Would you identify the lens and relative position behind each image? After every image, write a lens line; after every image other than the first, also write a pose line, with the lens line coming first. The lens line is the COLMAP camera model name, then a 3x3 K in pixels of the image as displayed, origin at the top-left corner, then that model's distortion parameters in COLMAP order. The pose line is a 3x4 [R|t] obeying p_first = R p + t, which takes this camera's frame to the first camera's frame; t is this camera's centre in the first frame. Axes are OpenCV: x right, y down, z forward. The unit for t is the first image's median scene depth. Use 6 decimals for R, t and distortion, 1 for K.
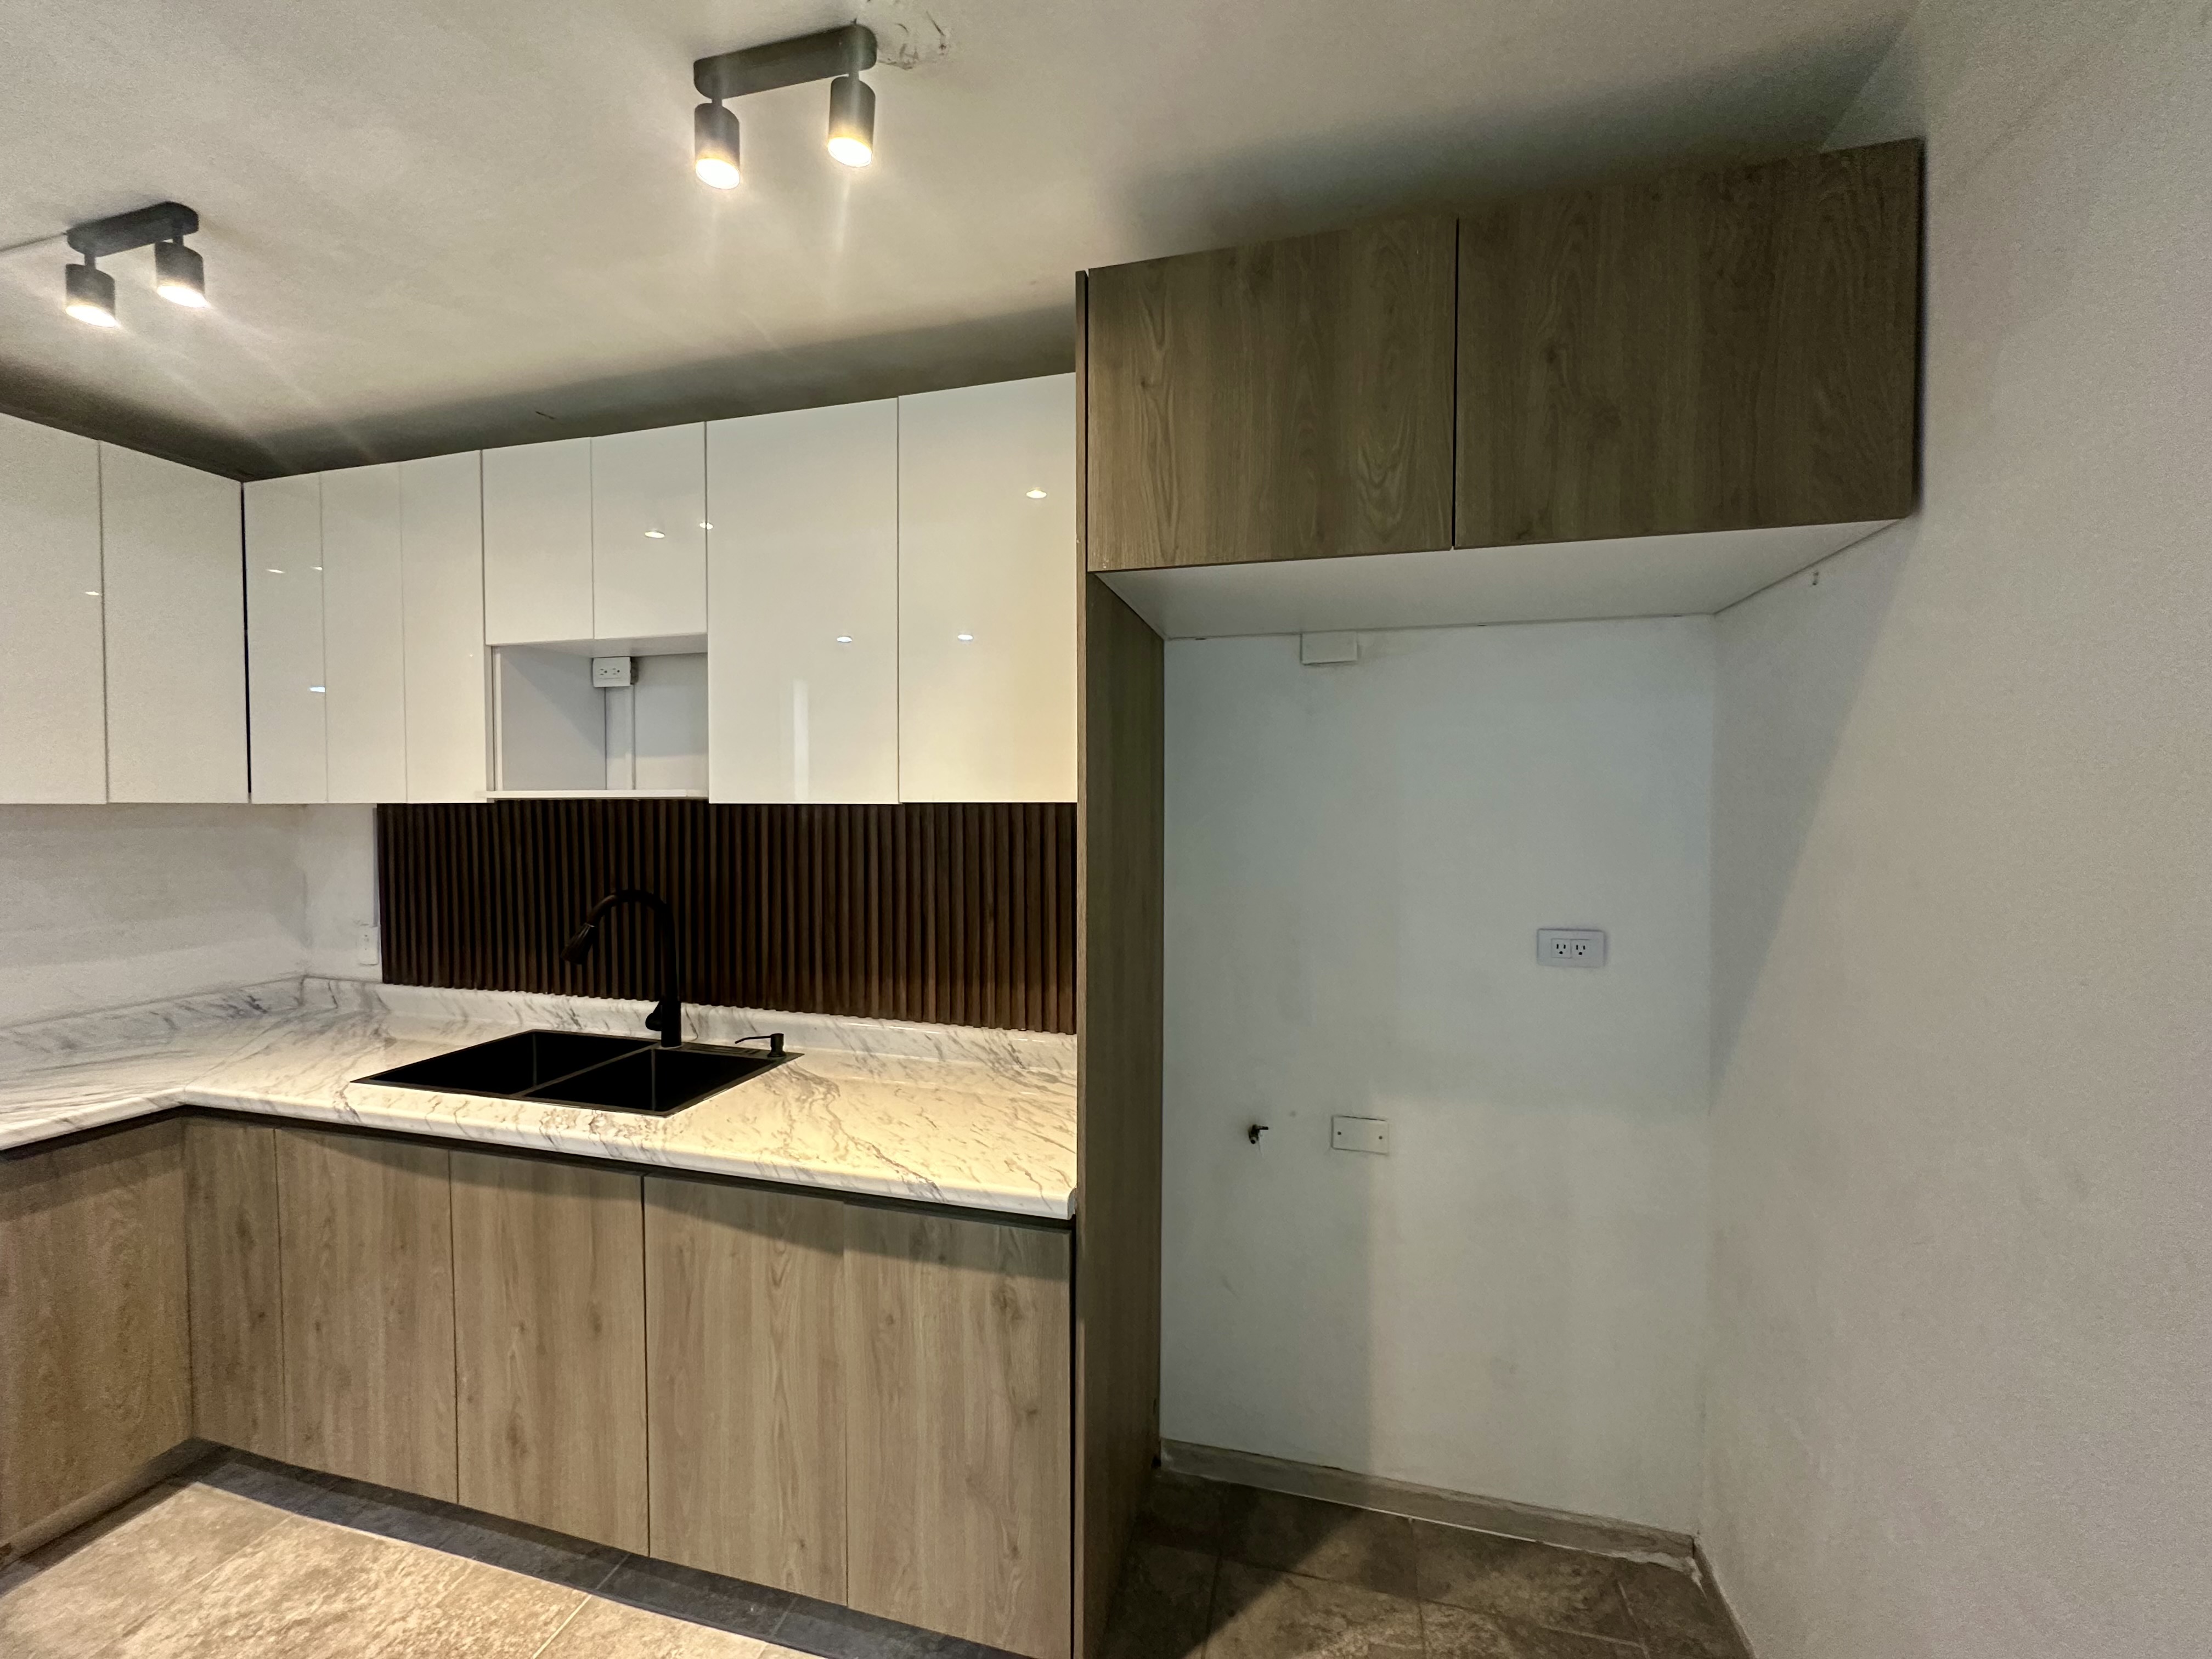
lens RADIAL K [[884.4, 0, 1104.7], [0, 884.4, 829.4], [0, 0, 1]] dist [-0.000440, 0.000554]
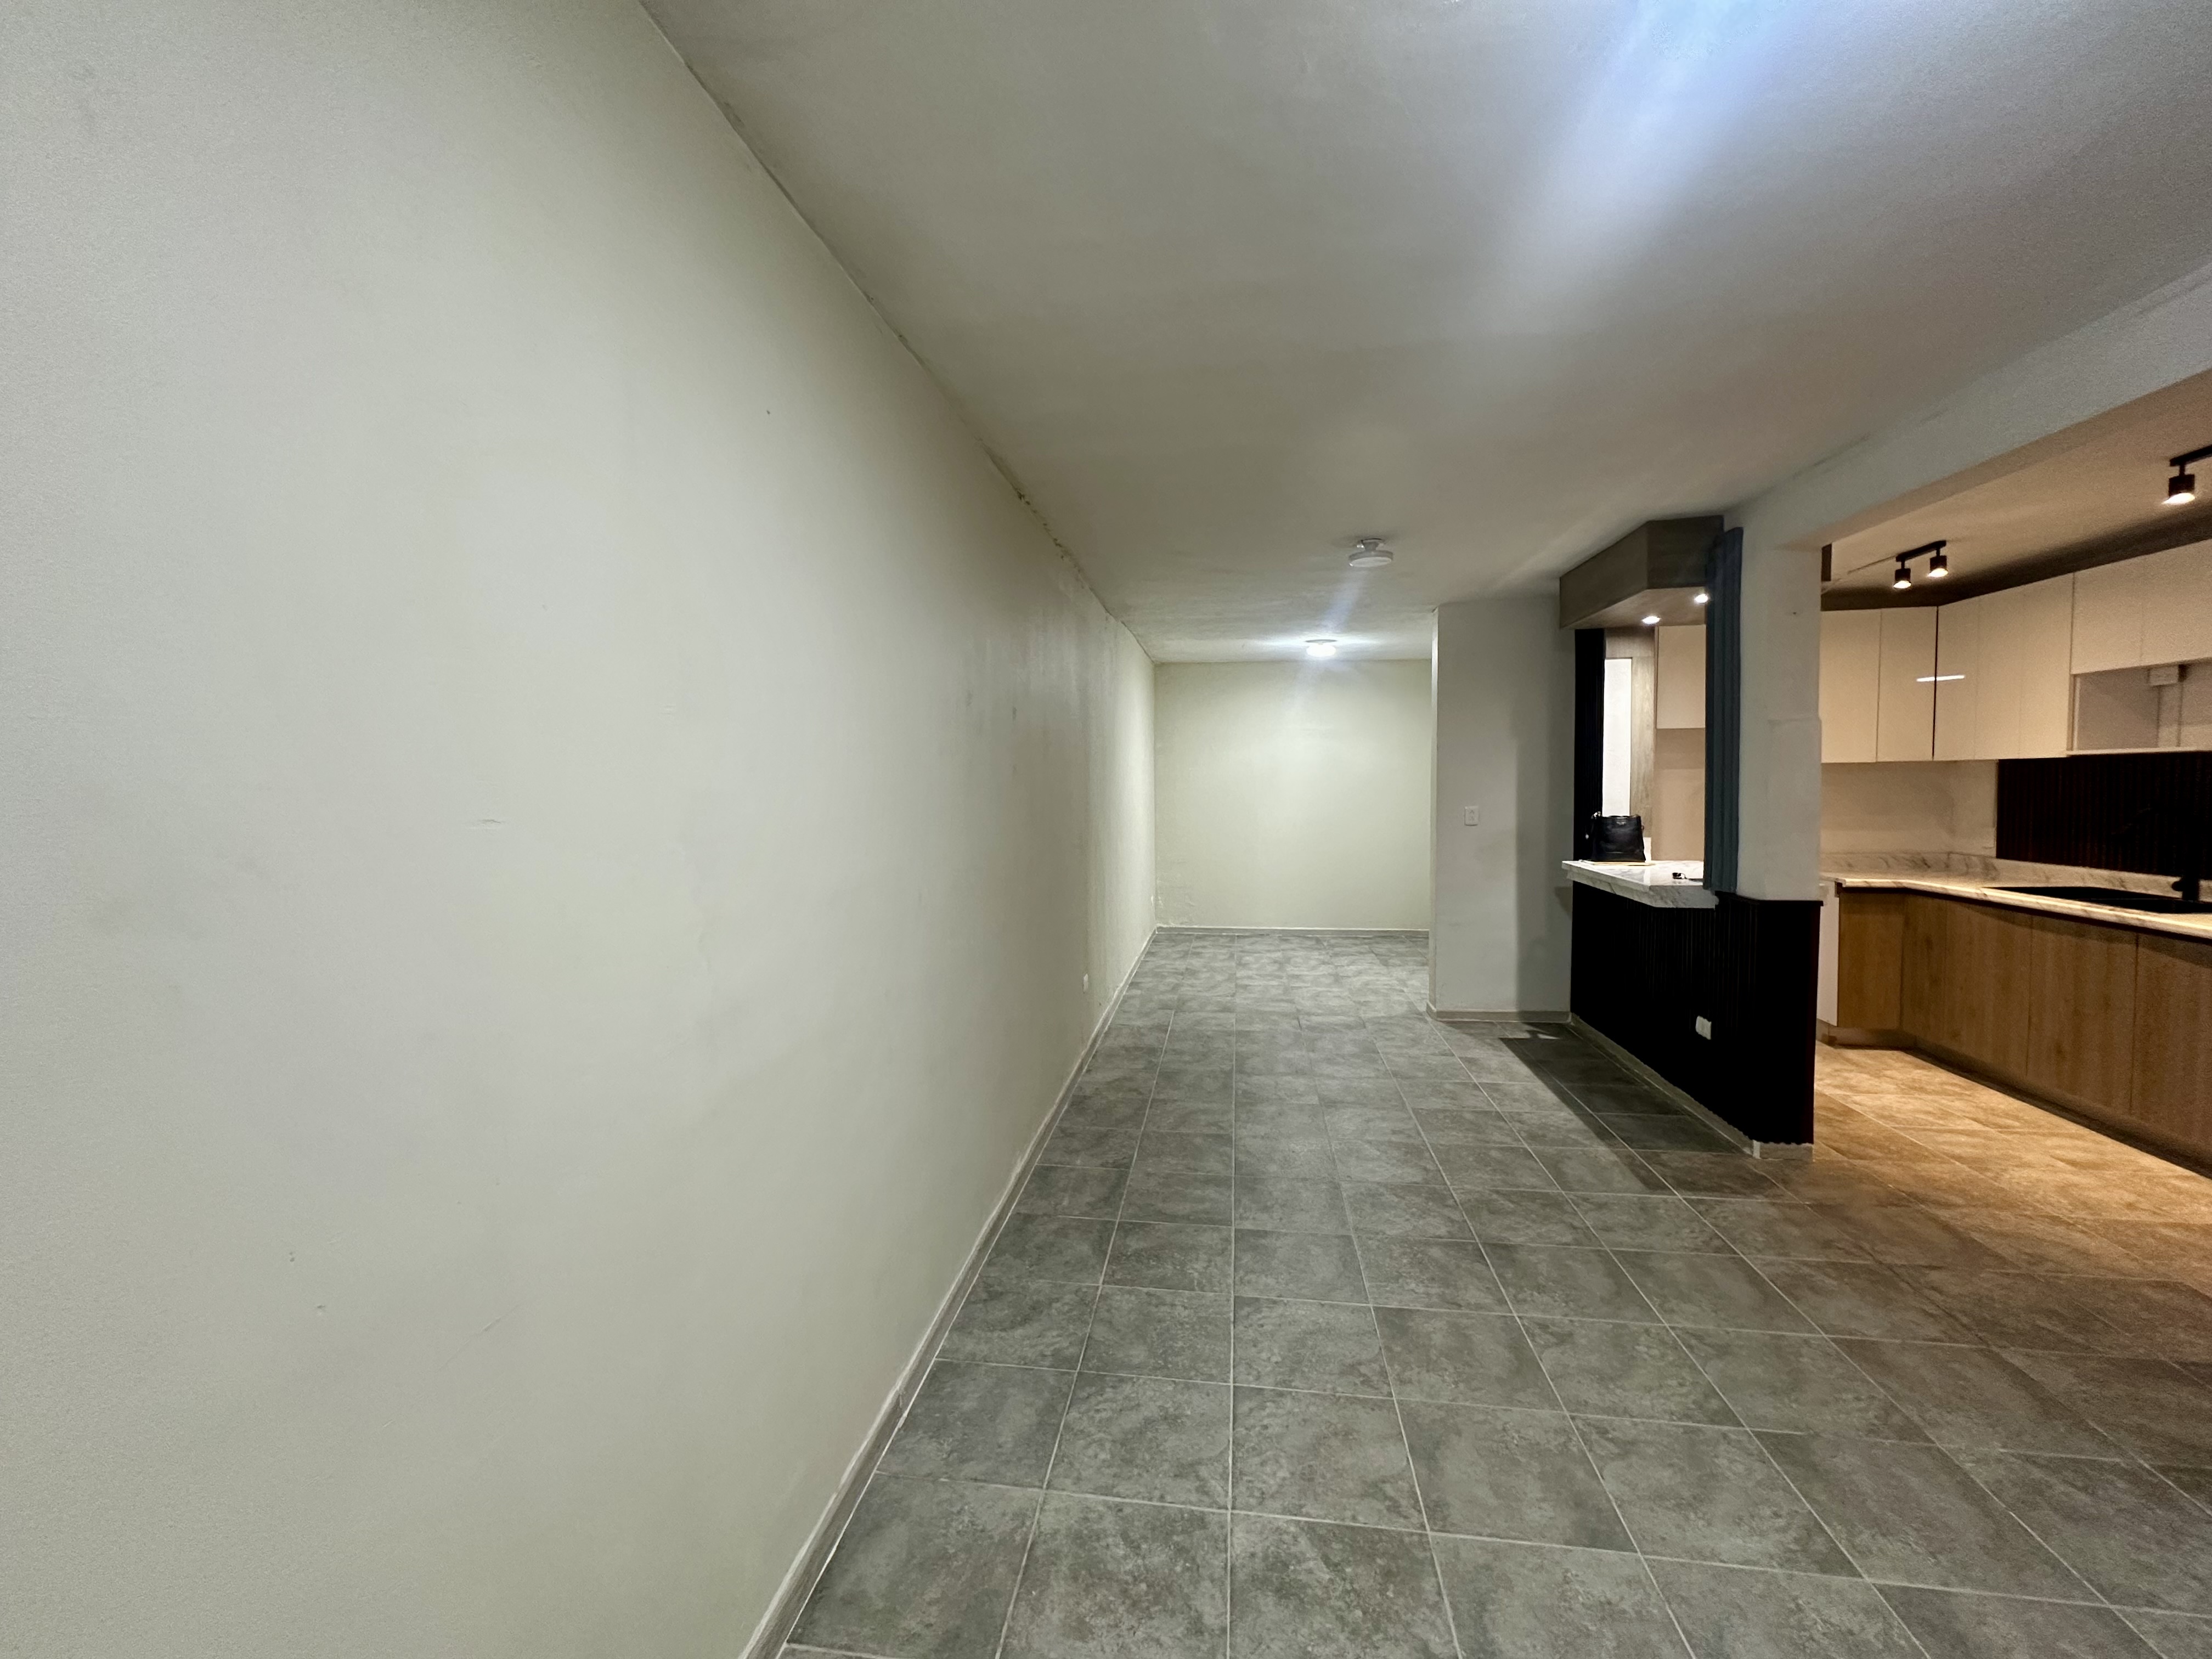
lens RADIAL K [[884.4, 0, 1107.4], [0, 884.4, 821.4], [0, 0, 1]] dist [-0.000440, 0.000554]
pose [[0.110717, 0.047294, -0.992726, 1.077378], [-0.012533, 0.998854, 0.046188, 0.050317], [0.993773, 0.007328, 0.111183, -1.402589]]
